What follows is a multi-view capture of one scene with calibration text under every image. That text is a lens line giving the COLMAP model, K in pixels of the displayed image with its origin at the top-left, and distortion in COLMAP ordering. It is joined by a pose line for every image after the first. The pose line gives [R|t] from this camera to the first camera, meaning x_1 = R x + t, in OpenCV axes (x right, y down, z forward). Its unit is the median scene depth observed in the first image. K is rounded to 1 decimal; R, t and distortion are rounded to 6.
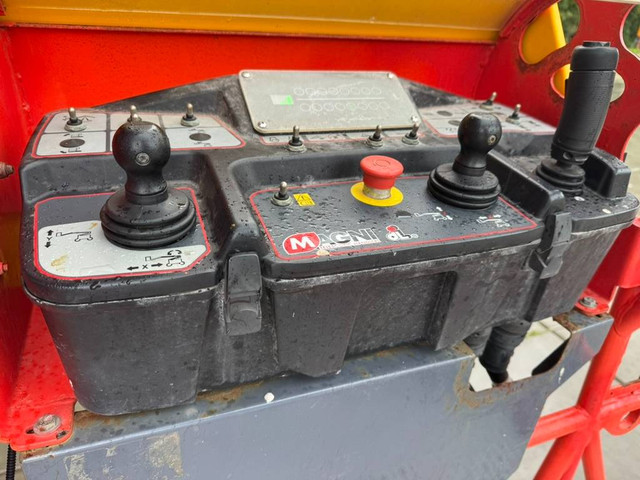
lens RADIAL K [[444.5, 0, 315.5], [0, 444.5, 238.1], [0, 0, 1]] dist [0.074807, -0.095507]
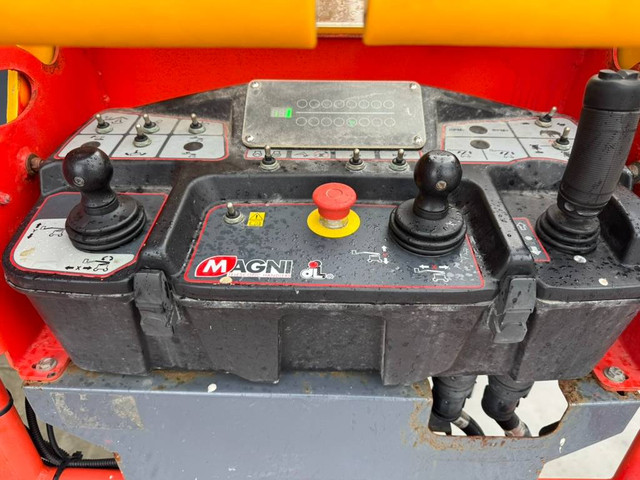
lens RADIAL K [[444.5, 0, 321.2], [0, 444.5, 240.1], [0, 0, 1]] dist [0.074807, -0.095507]
pose [[0.928583, 0.162017, -0.333891, 0.463025], [-0.129823, 0.984641, 0.116737, -0.175694], [0.347676, -0.065053, 0.935355, 0.063105]]
